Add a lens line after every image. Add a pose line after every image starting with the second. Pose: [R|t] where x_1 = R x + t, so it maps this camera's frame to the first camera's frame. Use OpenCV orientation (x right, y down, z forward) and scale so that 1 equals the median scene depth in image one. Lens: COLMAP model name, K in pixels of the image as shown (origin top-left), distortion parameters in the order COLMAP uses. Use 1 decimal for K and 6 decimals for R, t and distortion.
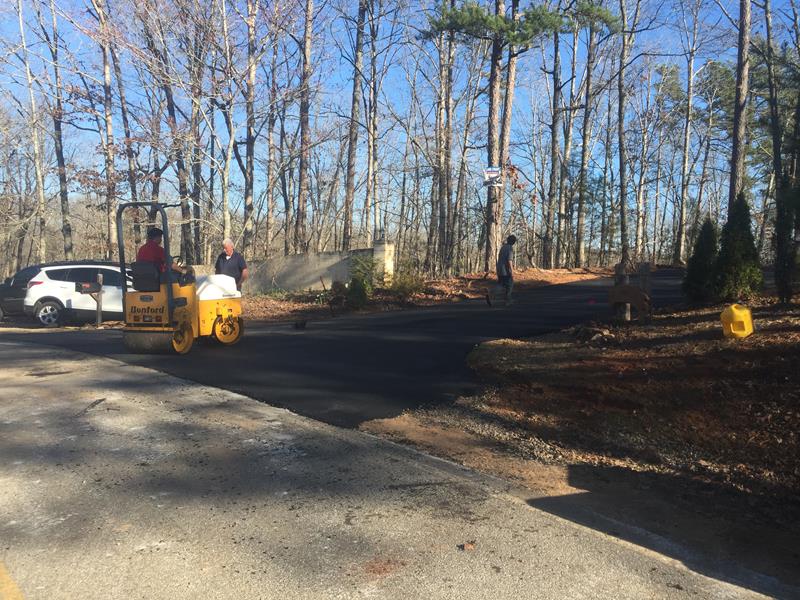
lens RADIAL K [[675.0, 0, 400.2], [0, 675.0, 300.2], [0, 0, 1]] dist [0.039163, -0.004730]
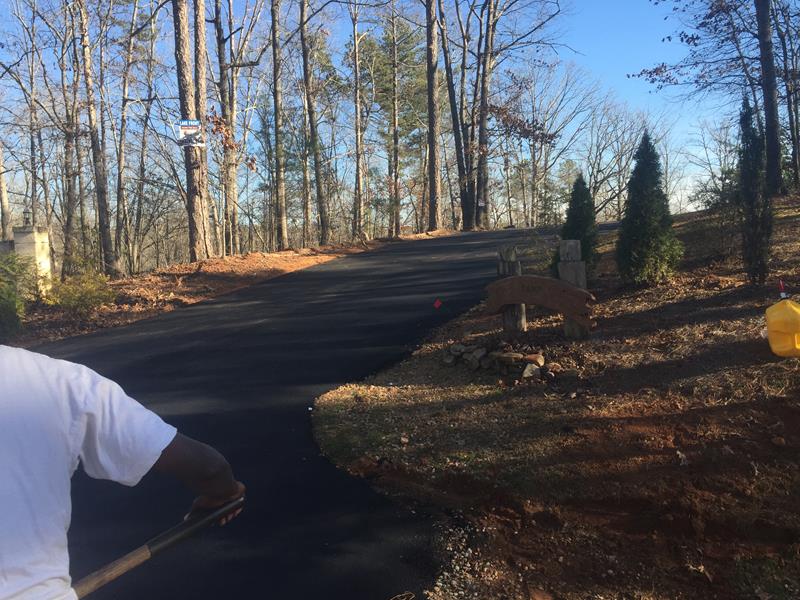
lens RADIAL K [[675.0, 0, 401.8], [0, 675.0, 281.9], [0, 0, 1]] dist [0.039163, -0.004730]
pose [[0.865338, -0.095898, 0.491928, -0.042804], [0.091735, 0.995248, 0.032648, -0.024496], [-0.492721, 0.016876, 0.870023, 0.246508]]
